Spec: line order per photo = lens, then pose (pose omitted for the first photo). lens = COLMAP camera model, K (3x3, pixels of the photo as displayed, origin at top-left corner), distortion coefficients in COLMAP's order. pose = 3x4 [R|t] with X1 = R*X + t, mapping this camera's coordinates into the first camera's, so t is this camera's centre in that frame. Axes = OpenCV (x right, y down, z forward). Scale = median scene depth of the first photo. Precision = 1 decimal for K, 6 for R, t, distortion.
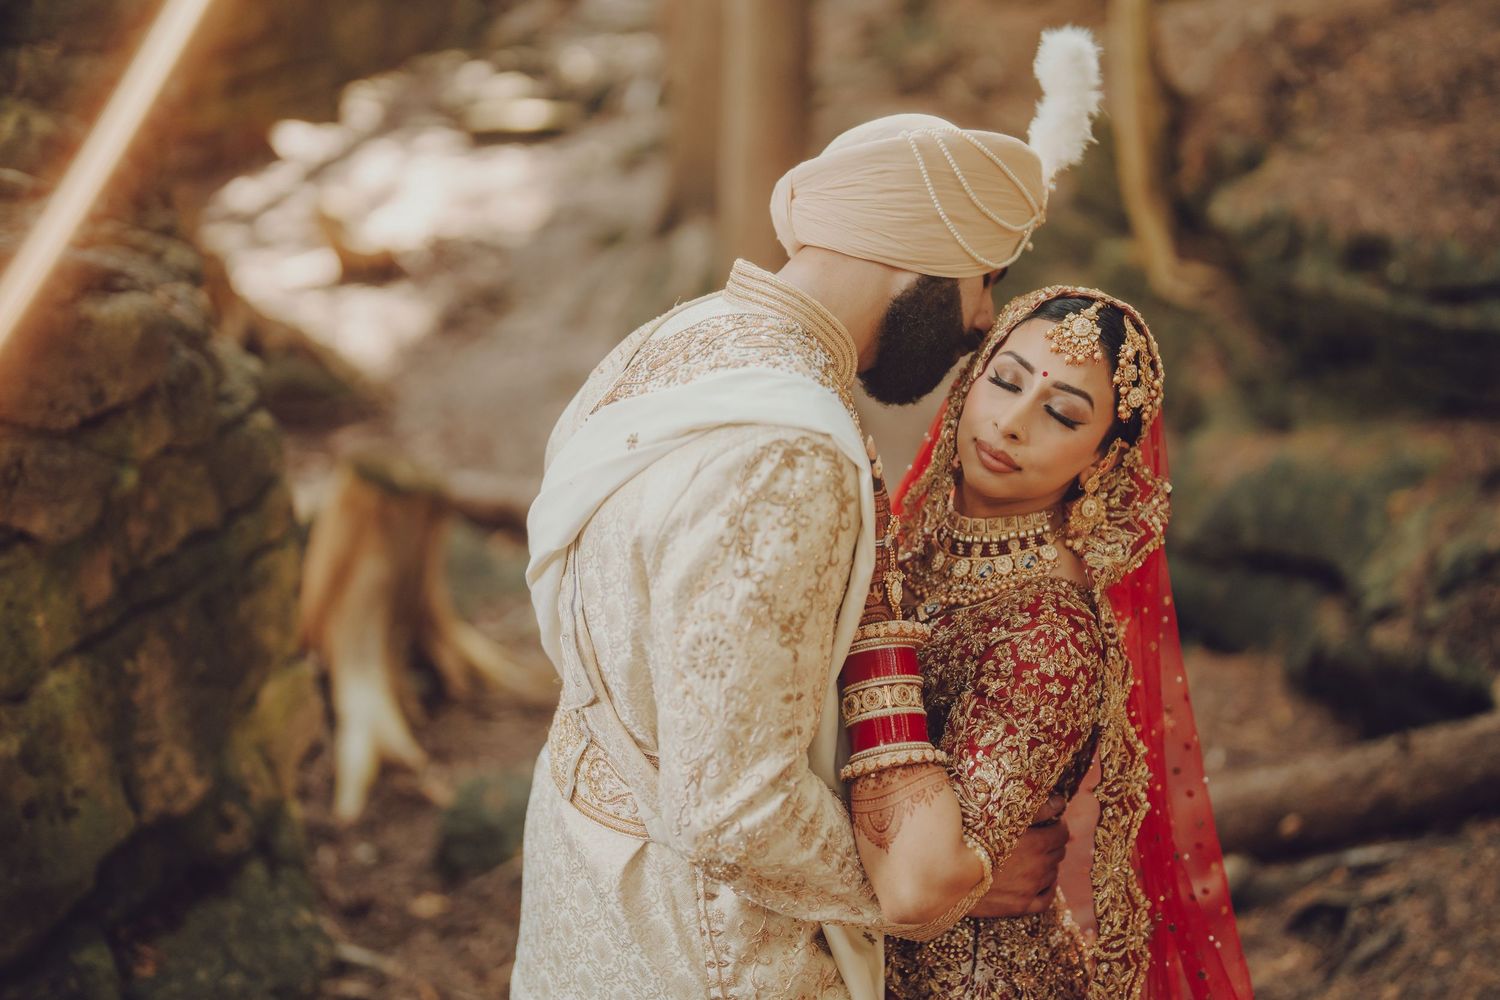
lens RADIAL K [[2077.8, 0, 733.3], [0, 2077.8, 482.1], [0, 0, 1]] dist [0.027860, 0.000000]
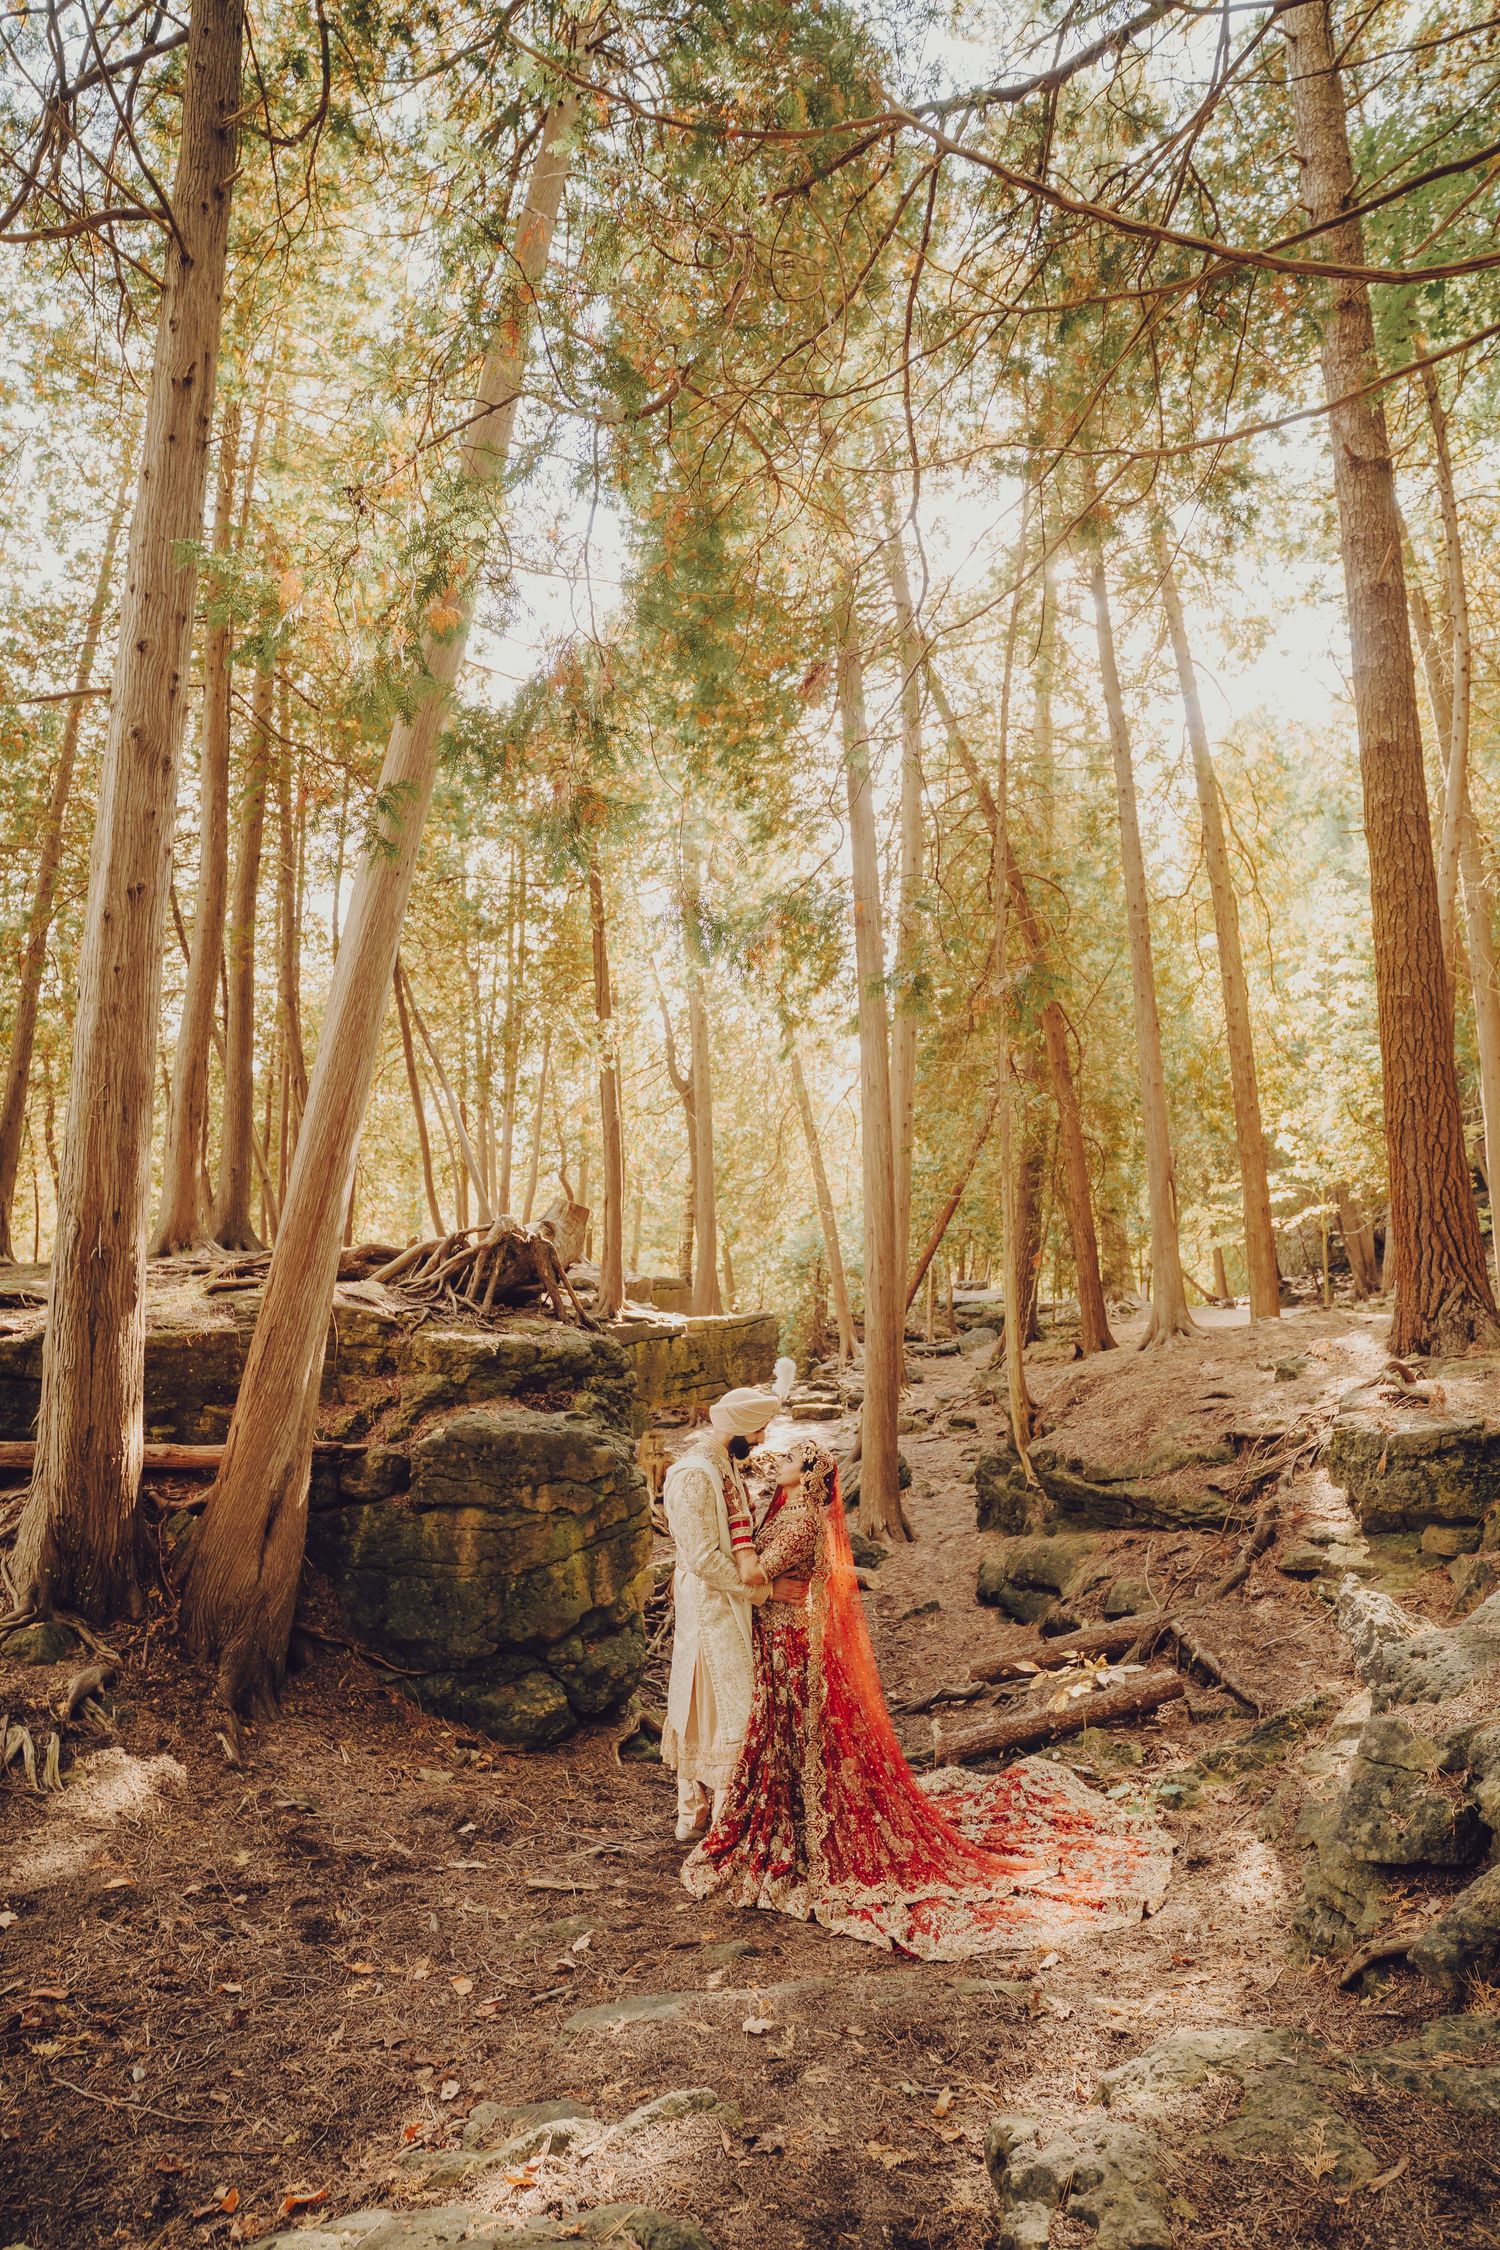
lens RADIAL K [[1057.7, 0, 754.5], [0, 1057.7, 1208.5], [0, 0, 1]] dist [-0.067116, 0.005379]
pose [[0.981318, -0.001982, -0.192384, 0.310756], [-0.066419, 0.934982, -0.348421, 0.143281], [0.180566, 0.354690, 0.917383, -0.766091]]
